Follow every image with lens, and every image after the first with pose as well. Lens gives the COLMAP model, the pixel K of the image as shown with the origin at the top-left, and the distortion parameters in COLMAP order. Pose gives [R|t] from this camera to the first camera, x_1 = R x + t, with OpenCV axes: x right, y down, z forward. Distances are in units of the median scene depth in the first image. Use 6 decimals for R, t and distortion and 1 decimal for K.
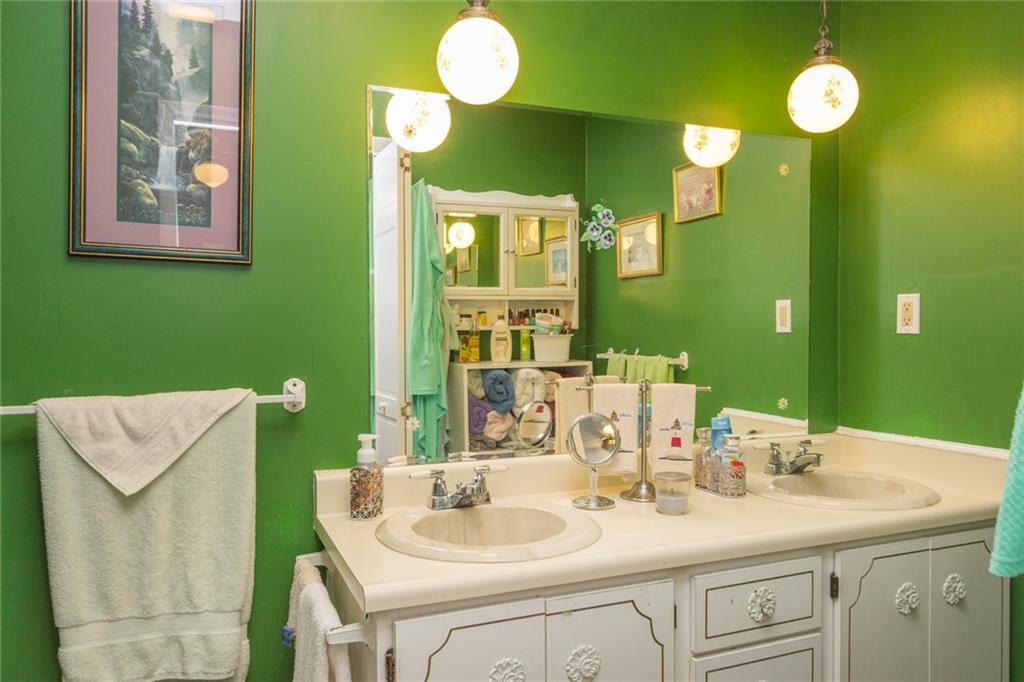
lens RADIAL K [[753.4, 0, 512.1], [0, 753.4, 341.1], [0, 0, 1]] dist [-0.006314, -0.002512]
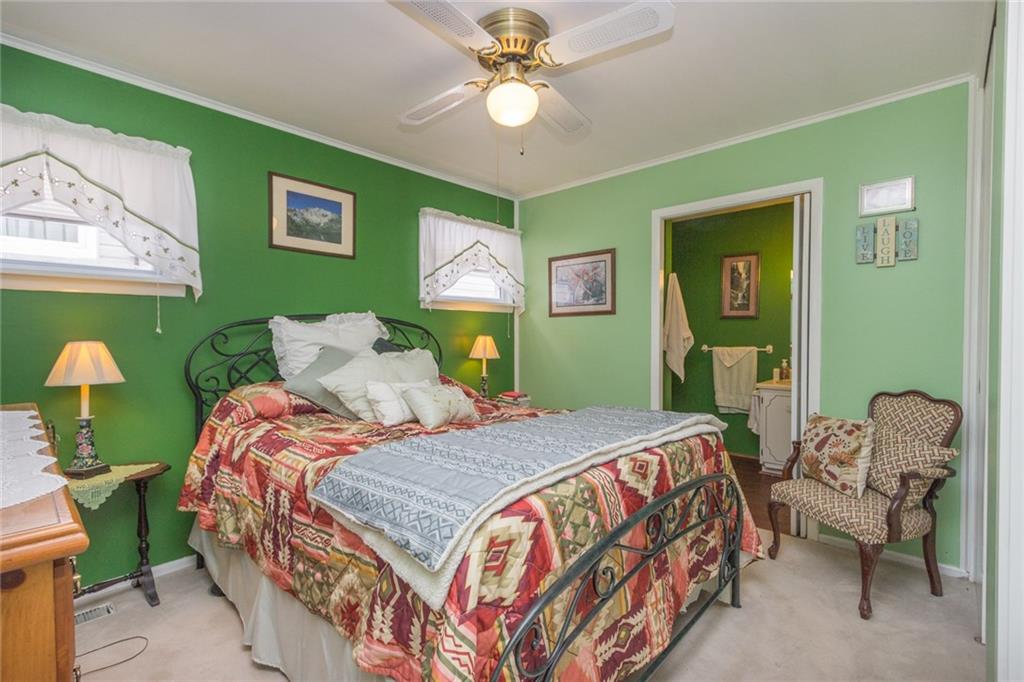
lens RADIAL K [[468.3, 0, 511.2], [0, 468.3, 342.2], [0, 0, 1]] dist [0.010029, -0.000172]
pose [[0.405412, 0.015957, -0.913995, 1.646127], [-0.020044, 0.999762, 0.008563, 0.041866], [0.913914, 0.014849, 0.405635, -1.480052]]
